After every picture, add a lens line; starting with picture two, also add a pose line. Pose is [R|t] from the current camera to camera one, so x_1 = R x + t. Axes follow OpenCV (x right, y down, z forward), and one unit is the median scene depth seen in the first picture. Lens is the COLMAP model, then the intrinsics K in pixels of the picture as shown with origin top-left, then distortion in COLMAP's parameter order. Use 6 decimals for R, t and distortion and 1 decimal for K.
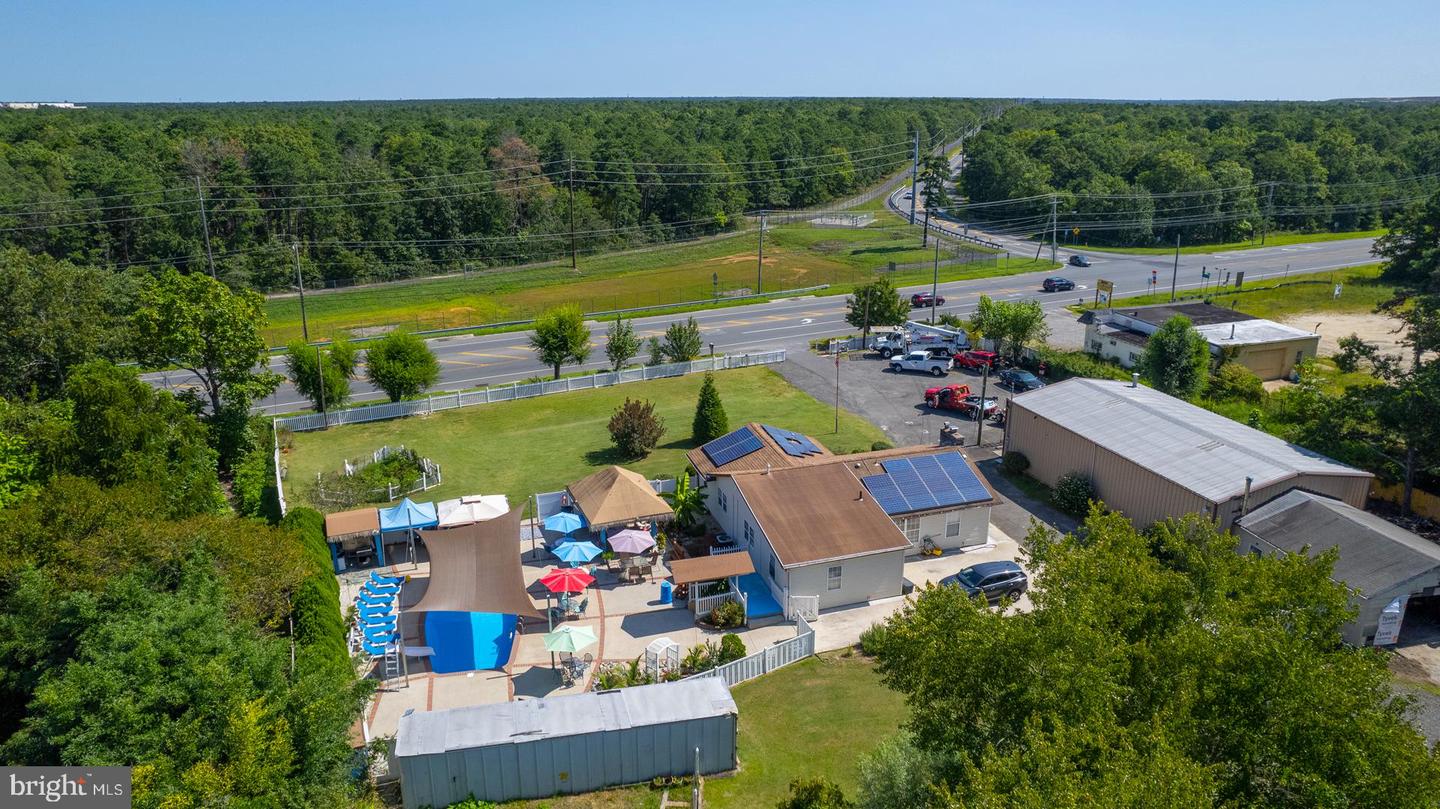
lens RADIAL K [[945.6, 0, 720.0], [0, 945.6, 404.5], [0, 0, 1]] dist [-0.079183, 0.067782]
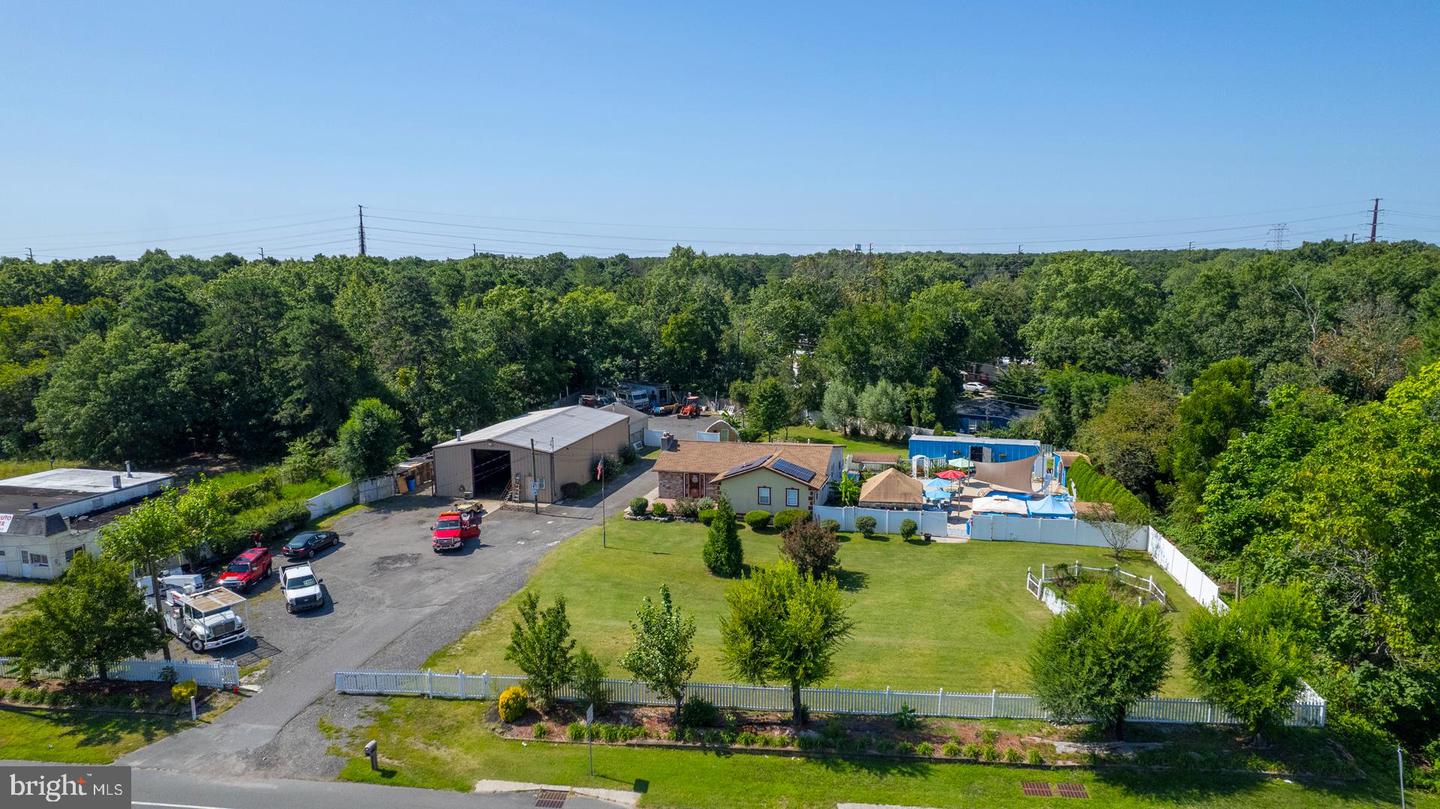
lens RADIAL K [[925.4, 0, 720.0], [0, 925.4, 404.5], [0, 0, 1]] dist [-0.079579, 0.072175]
pose [[-0.833803, -0.071897, 0.547360, -0.361331], [0.186583, 0.896439, 0.401974, -0.345077], [-0.519576, 0.437295, -0.734039, 1.196077]]
